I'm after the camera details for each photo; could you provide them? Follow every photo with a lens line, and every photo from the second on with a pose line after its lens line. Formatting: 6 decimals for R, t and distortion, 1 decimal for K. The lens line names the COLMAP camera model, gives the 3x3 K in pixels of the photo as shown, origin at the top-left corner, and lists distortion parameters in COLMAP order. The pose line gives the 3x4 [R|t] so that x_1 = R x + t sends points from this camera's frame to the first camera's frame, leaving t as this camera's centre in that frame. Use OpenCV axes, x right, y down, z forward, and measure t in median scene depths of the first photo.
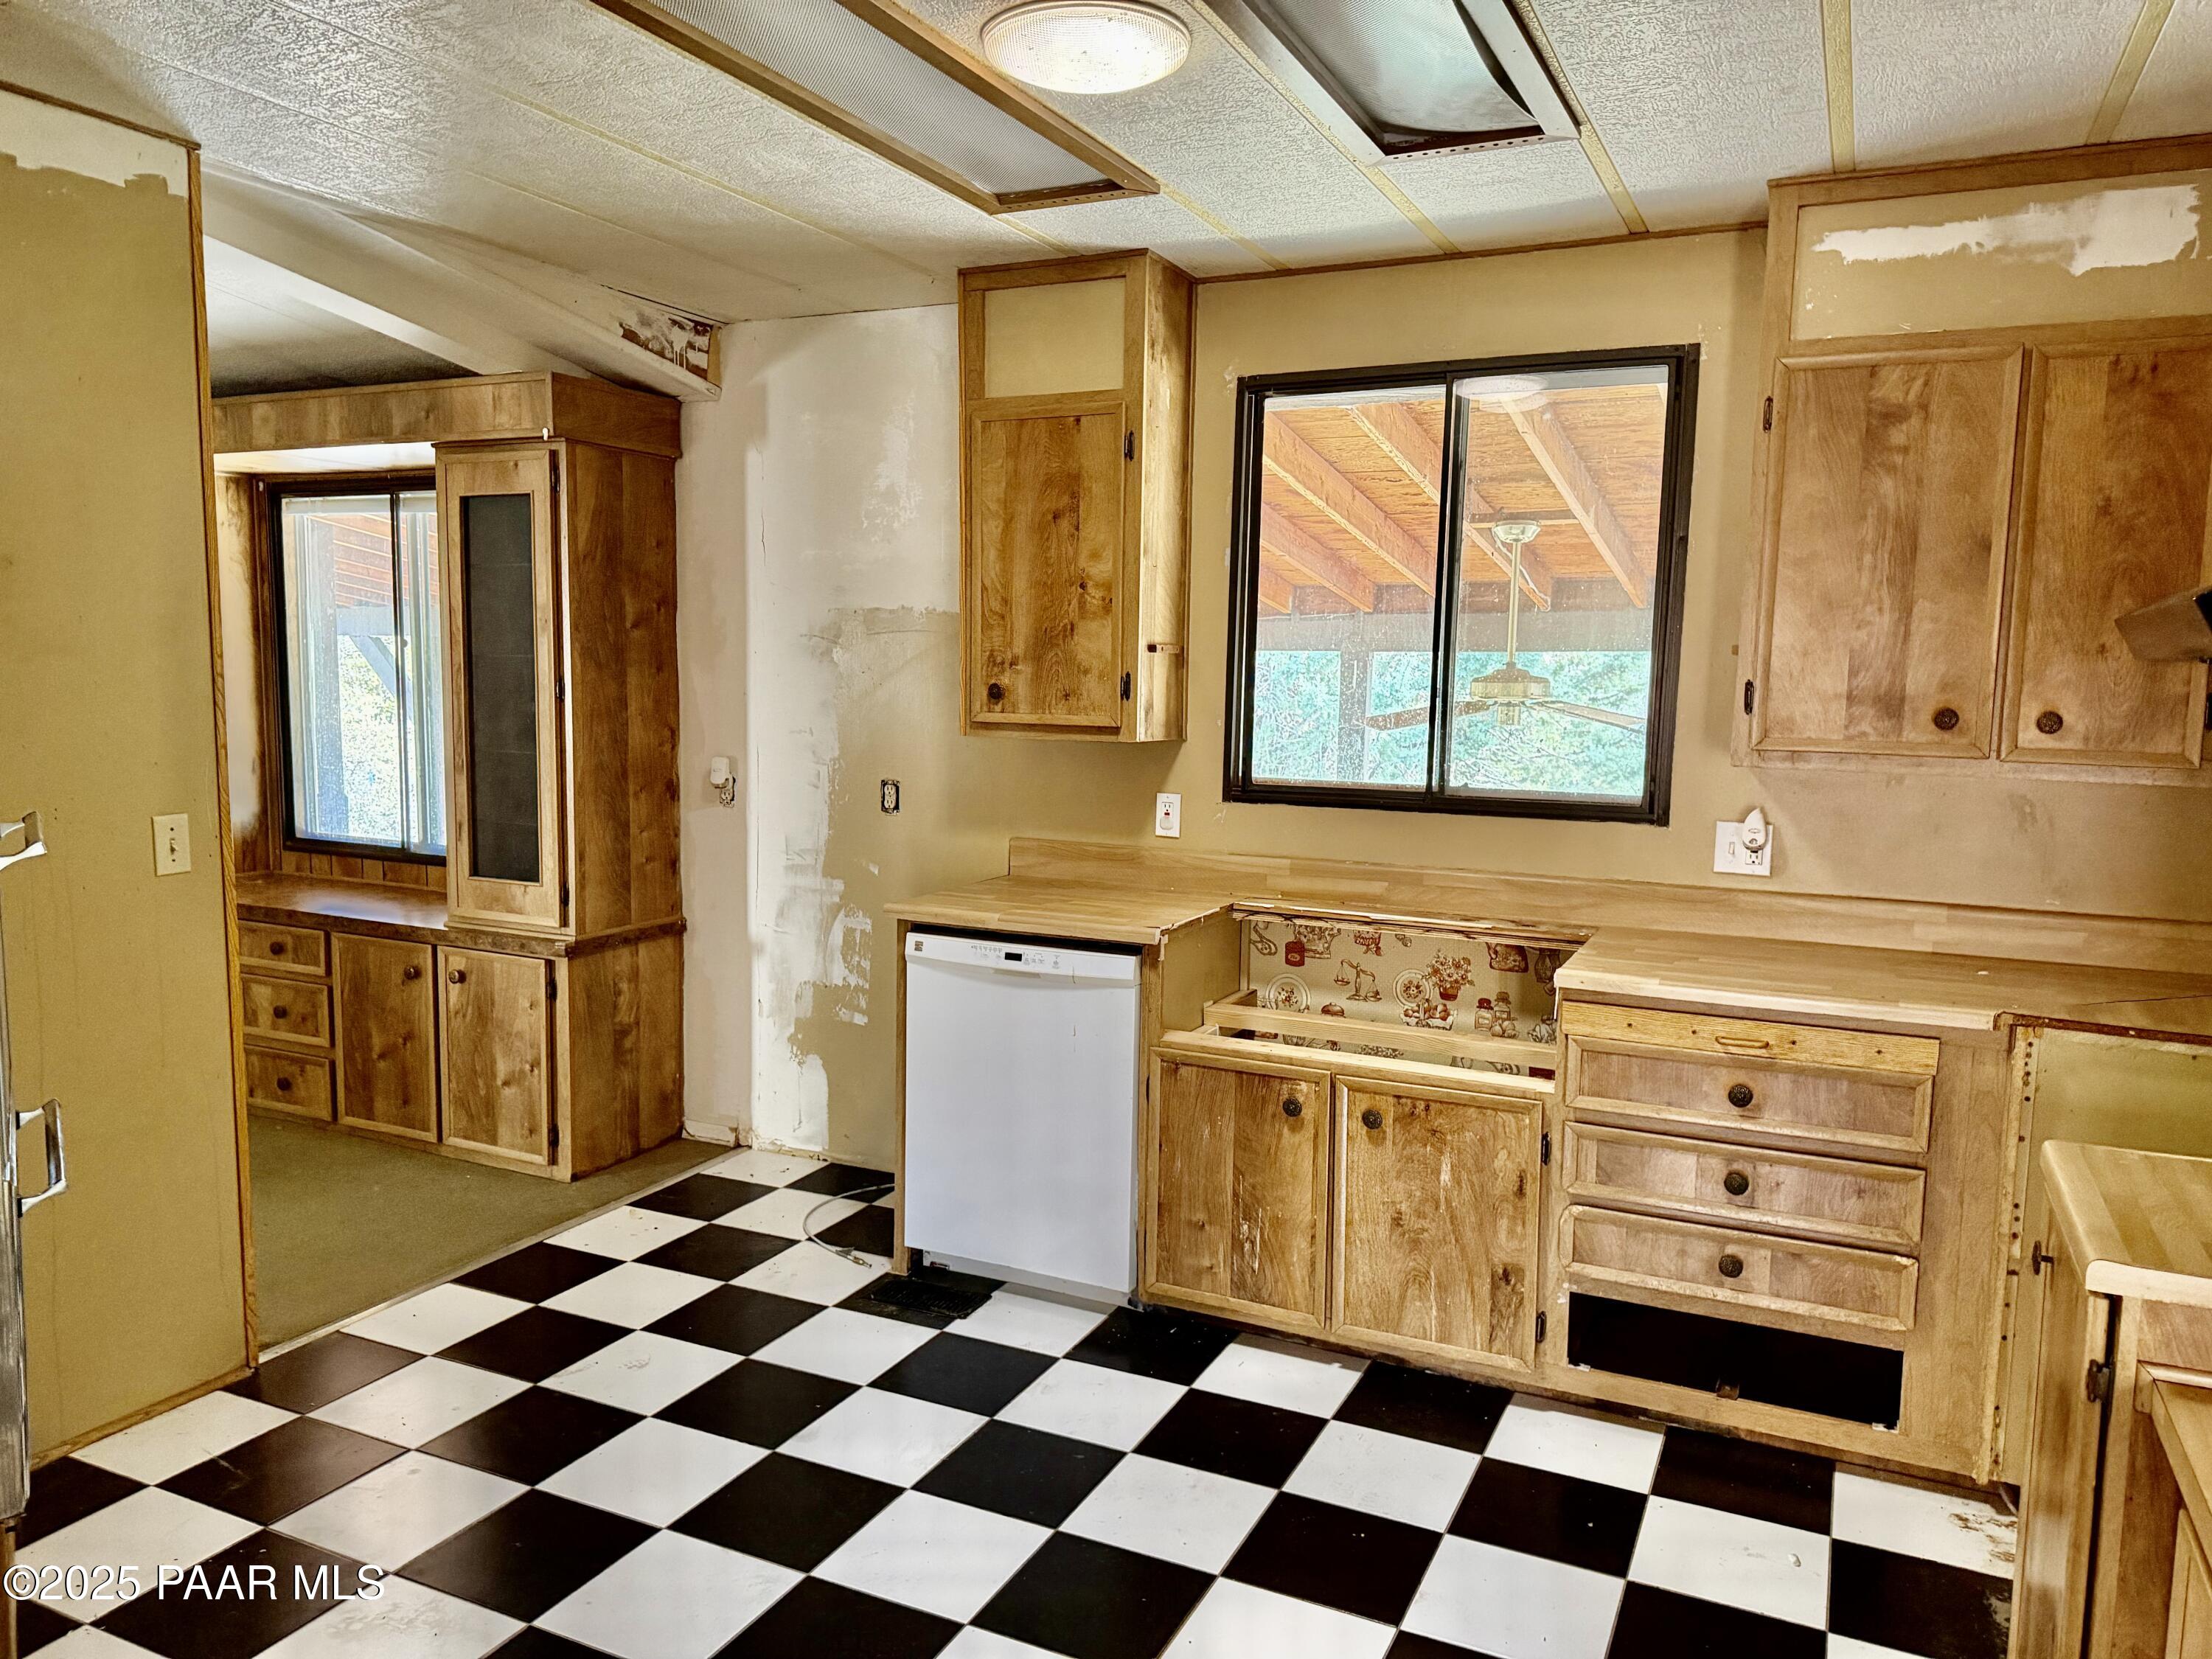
lens RADIAL K [[1544.2, 0, 1111.8], [0, 1544.2, 839.4], [0, 0, 1]] dist [0.098220, -0.133628]
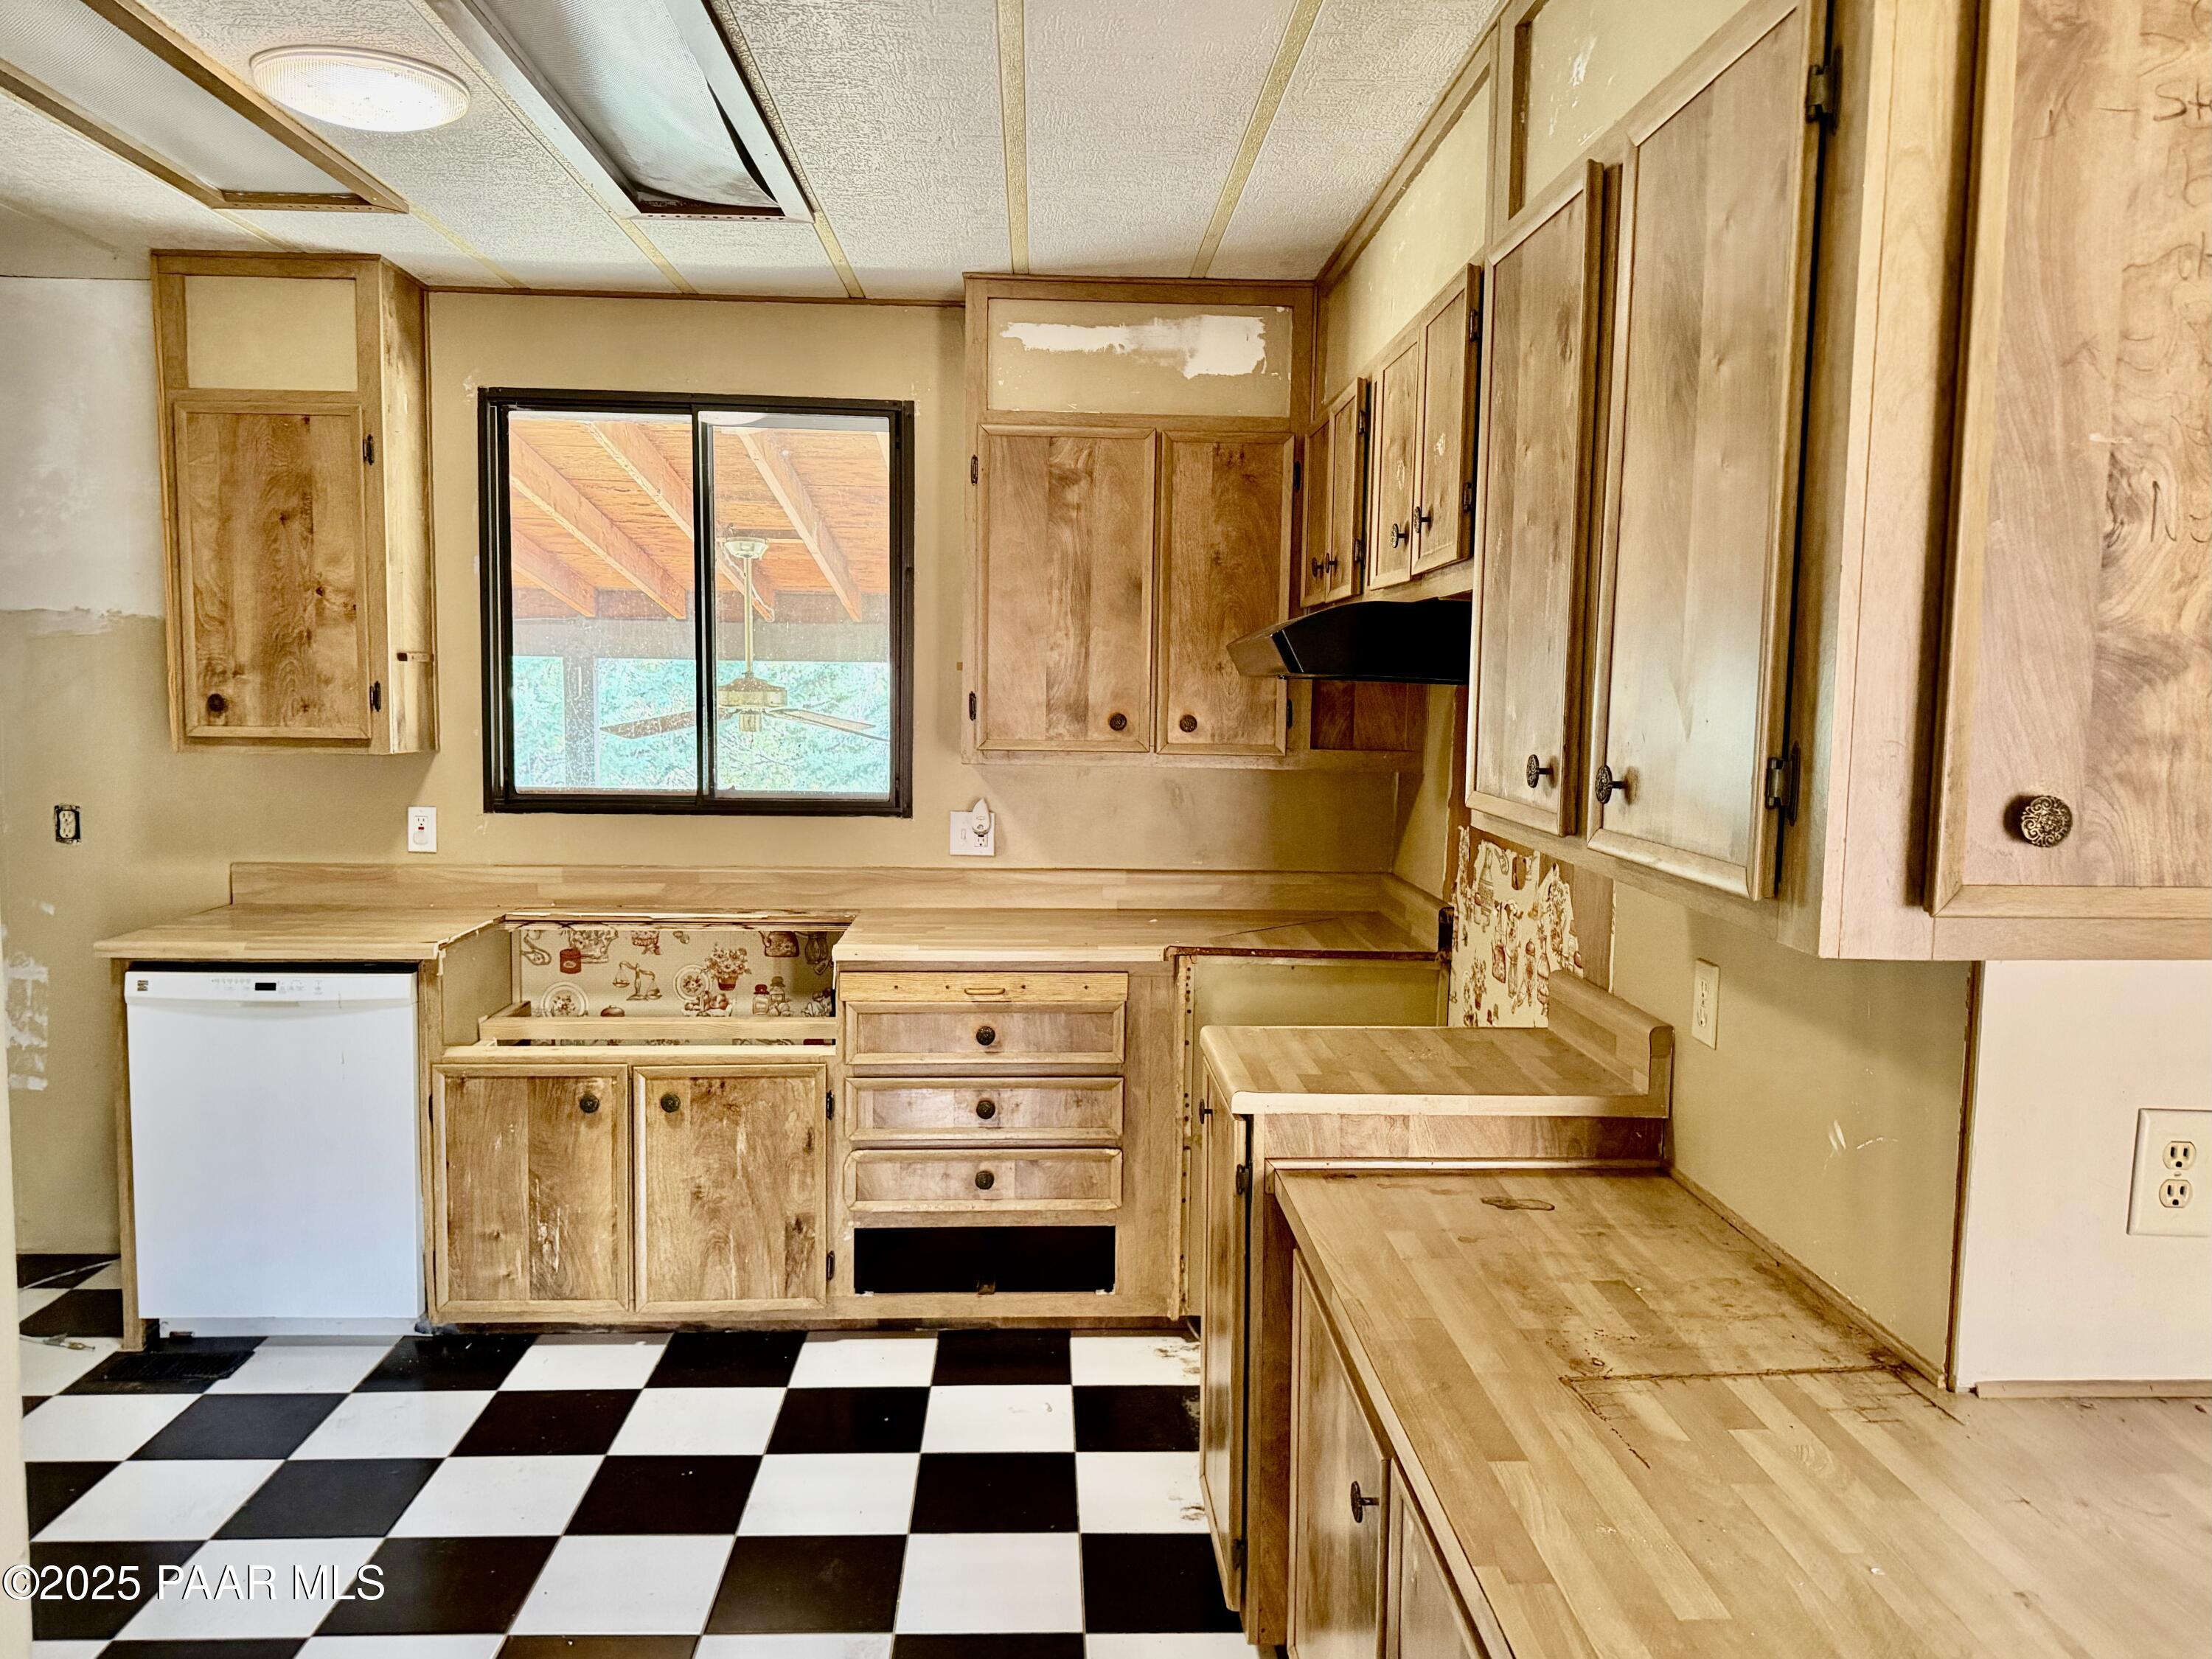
lens RADIAL K [[1544.2, 0, 1111.8], [0, 1544.2, 839.4], [0, 0, 1]] dist [0.098220, -0.133628]
pose [[0.882723, -0.050313, 0.467192, -0.053595], [0.052665, 0.998580, 0.008032, 0.006777], [-0.466933, 0.017514, 0.884119, -0.086906]]
